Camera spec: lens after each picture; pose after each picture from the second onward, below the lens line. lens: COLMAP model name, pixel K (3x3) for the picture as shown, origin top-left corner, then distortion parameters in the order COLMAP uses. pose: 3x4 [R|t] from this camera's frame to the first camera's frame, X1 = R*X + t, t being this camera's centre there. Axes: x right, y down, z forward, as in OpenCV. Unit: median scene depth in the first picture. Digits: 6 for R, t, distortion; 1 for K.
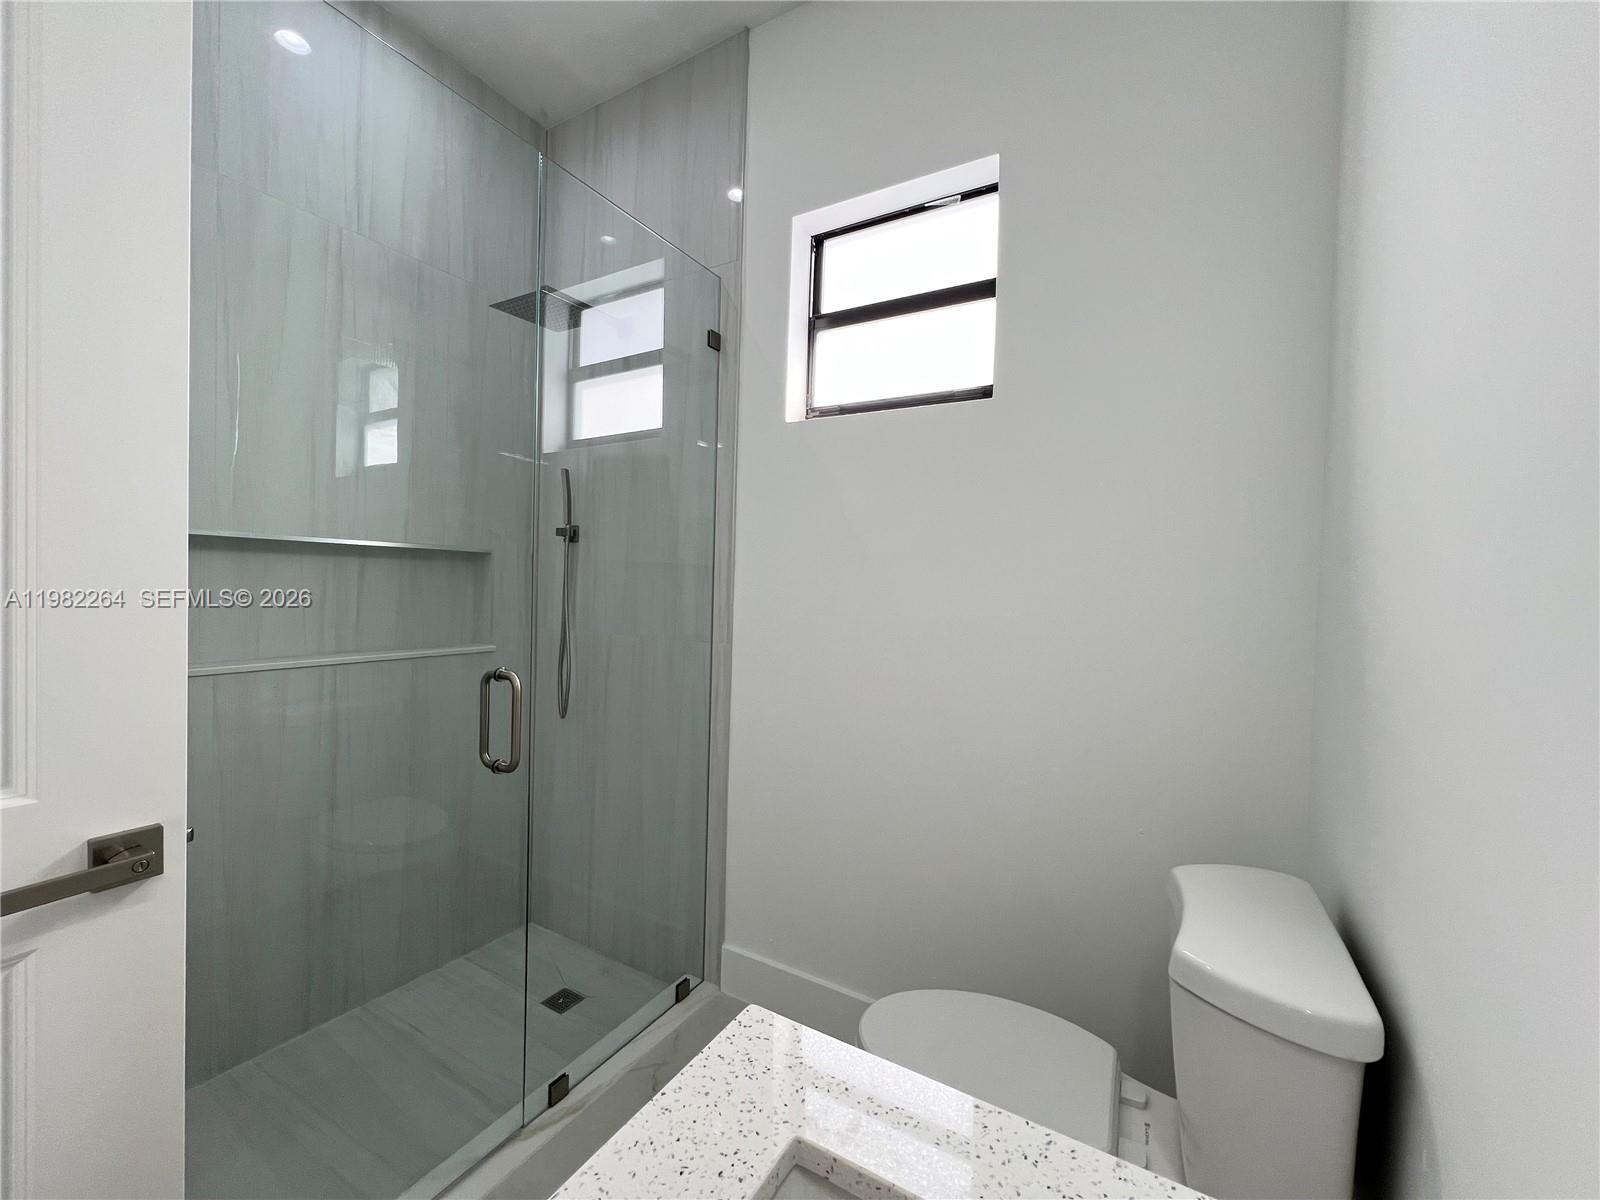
lens RADIAL K [[645.4, 0, 798.2], [0, 645.4, 601.2], [0, 0, 1]] dist [-0.003862, 0.000130]
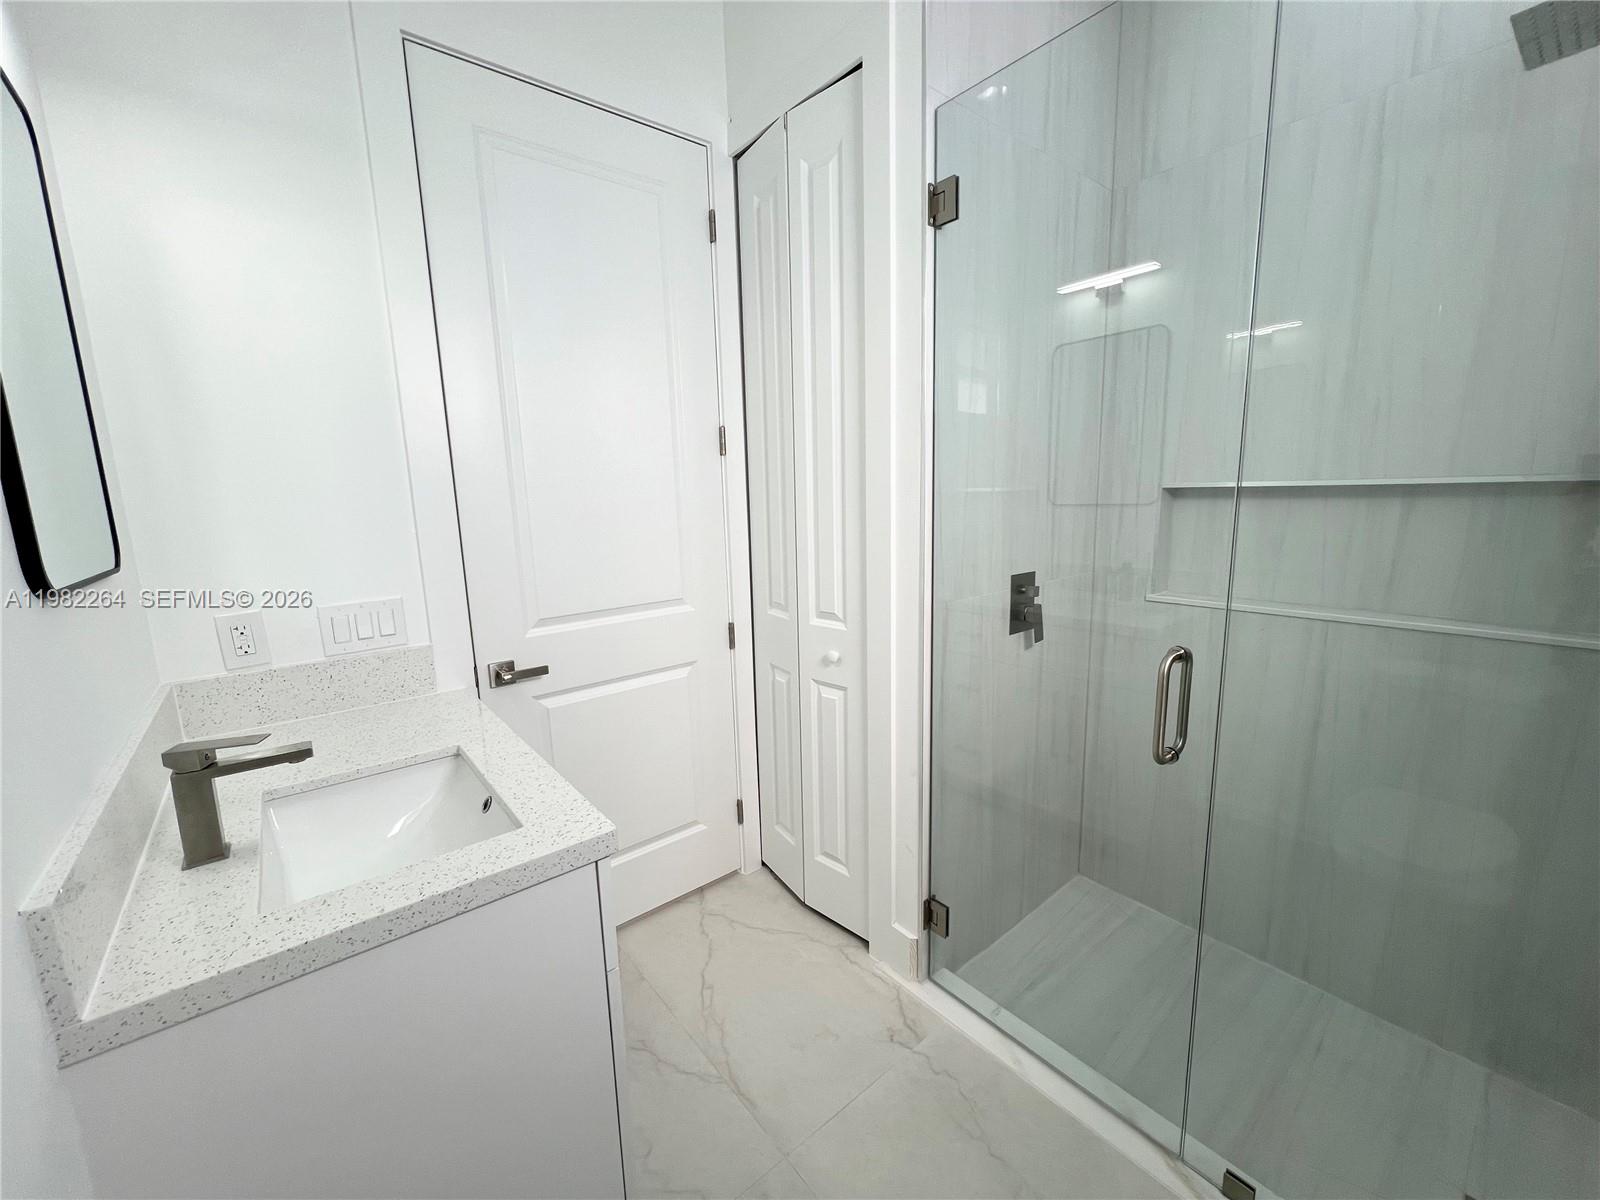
lens RADIAL K [[645.4, 0, 799.1], [0, 645.4, 602.9], [0, 0, 1]] dist [-0.003862, 0.000130]
pose [[-0.357186, 0.145213, -0.922676, 0.371351], [0.007924, 0.988276, 0.152469, -0.068611], [0.934000, 0.047149, -0.354149, 0.615745]]
